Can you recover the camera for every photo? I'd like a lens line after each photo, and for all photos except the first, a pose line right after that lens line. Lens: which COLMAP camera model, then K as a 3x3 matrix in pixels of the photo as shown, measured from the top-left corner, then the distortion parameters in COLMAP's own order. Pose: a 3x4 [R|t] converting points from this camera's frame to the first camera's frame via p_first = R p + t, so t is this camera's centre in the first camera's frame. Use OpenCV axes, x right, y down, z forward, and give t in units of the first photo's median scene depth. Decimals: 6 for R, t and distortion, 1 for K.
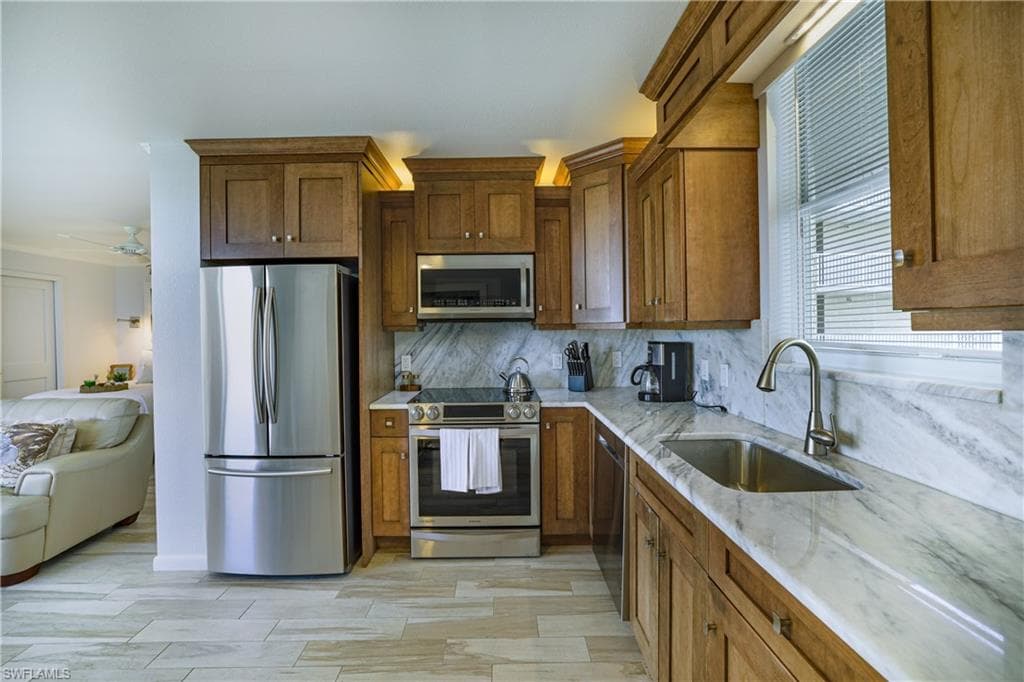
lens RADIAL K [[447.7, 0, 506.8], [0, 447.7, 333.8], [0, 0, 1]] dist [-0.046717, 0.019179]
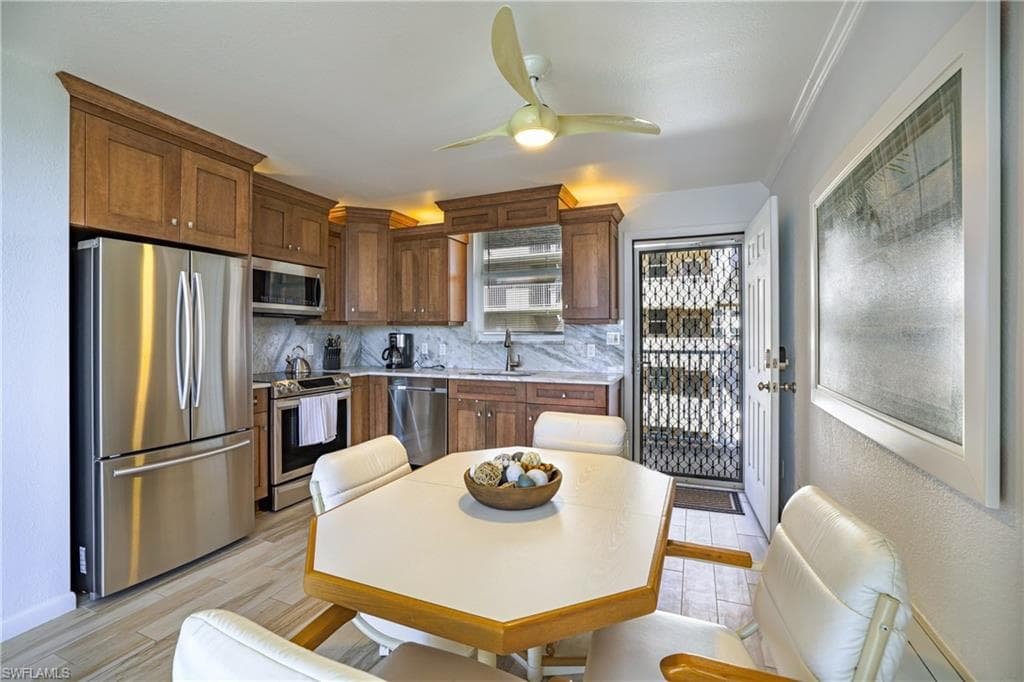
lens RADIAL K [[447.7, 0, 506.8], [0, 447.7, 333.8], [0, 0, 1]] dist [-0.046717, 0.019179]
pose [[0.394672, 0.011903, 0.918745, -1.109677], [0.005032, 0.999873, -0.015116, 0.050064], [-0.918808, 0.010589, 0.394562, -0.051538]]
